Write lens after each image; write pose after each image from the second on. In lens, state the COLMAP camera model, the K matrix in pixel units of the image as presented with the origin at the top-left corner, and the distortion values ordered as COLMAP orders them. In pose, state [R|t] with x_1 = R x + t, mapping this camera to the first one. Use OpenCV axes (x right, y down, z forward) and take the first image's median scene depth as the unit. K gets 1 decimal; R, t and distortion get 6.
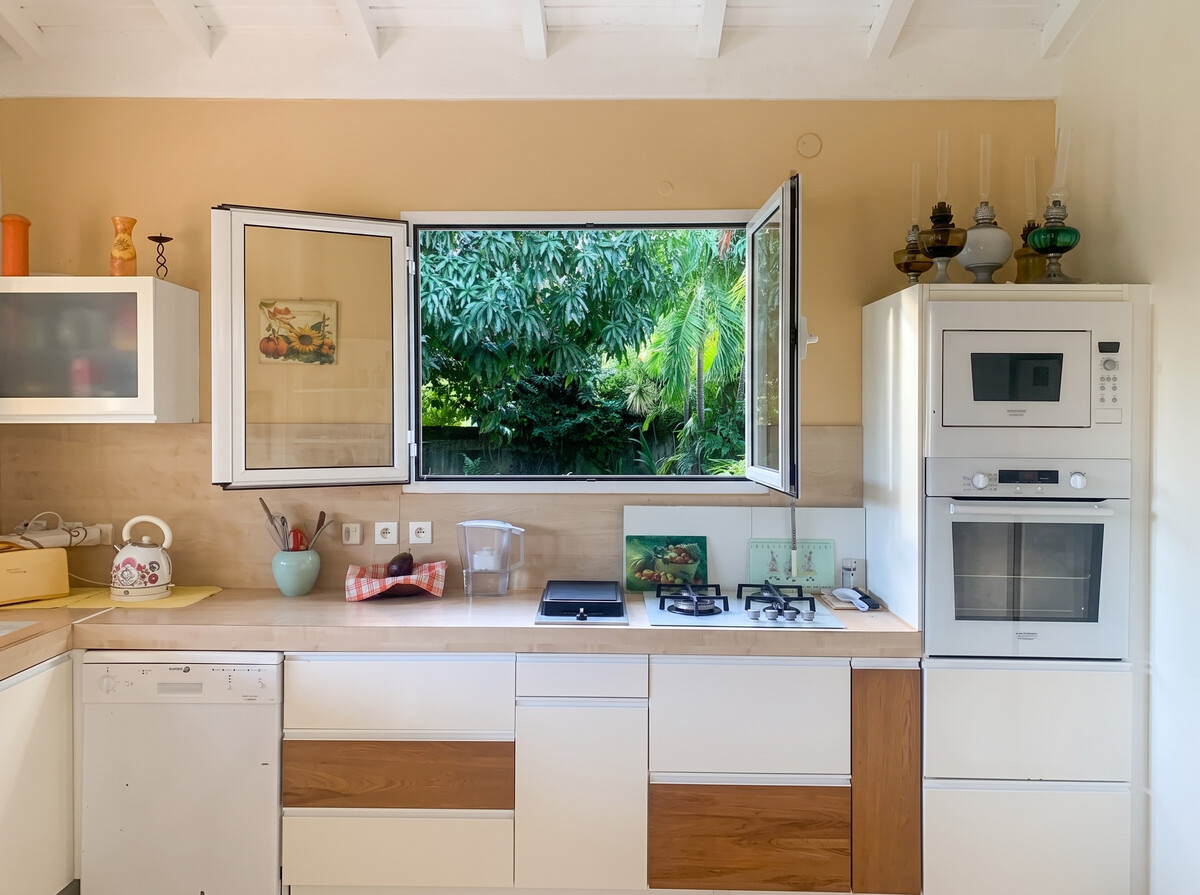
lens RADIAL K [[927.1, 0, 580.8], [0, 927.1, 428.0], [0, 0, 1]] dist [0.014529, 0.003053]
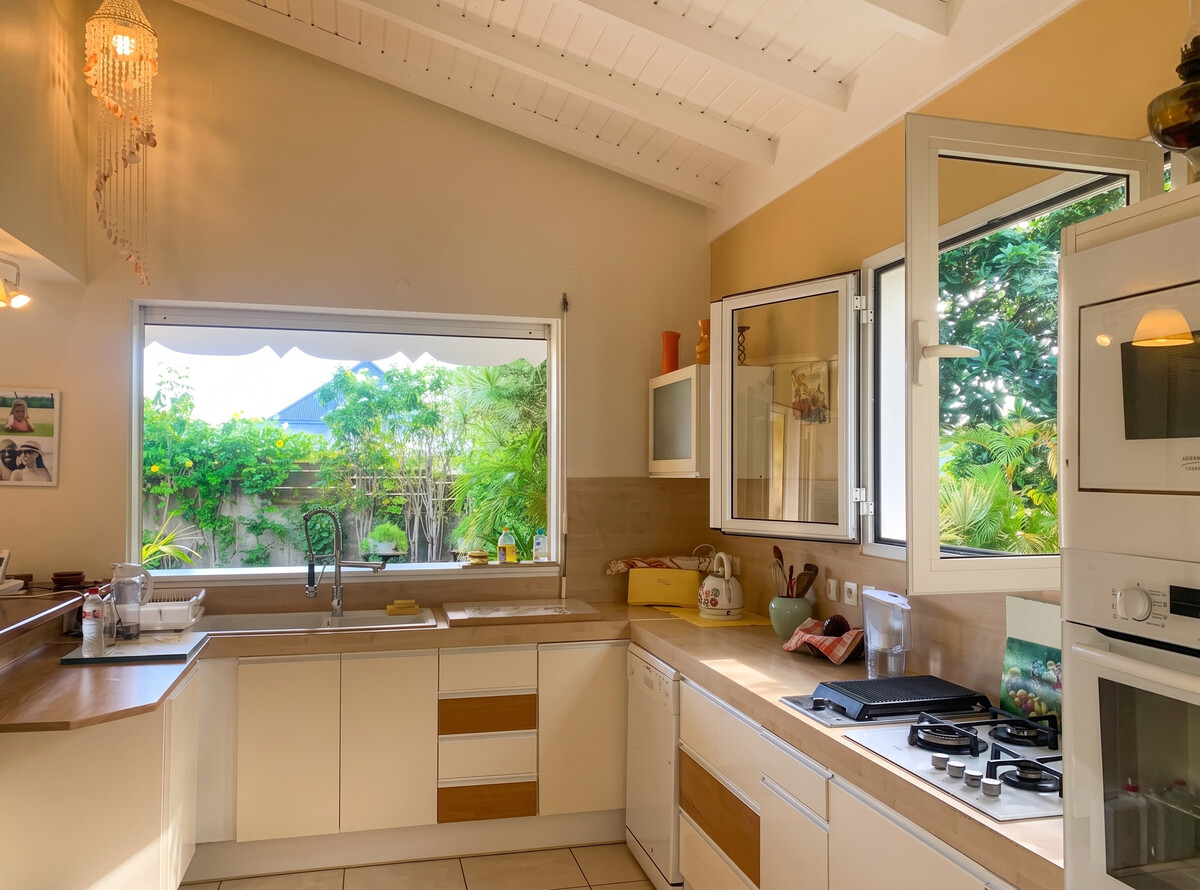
lens RADIAL K [[927.1, 0, 580.8], [0, 927.1, 425.5], [0, 0, 1]] dist [0.014529, 0.003053]
pose [[0.251001, -0.048676, -0.966762, 0.739191], [-0.020809, 0.998233, -0.055664, -0.002578], [0.967763, 0.034089, 0.249544, 0.527054]]
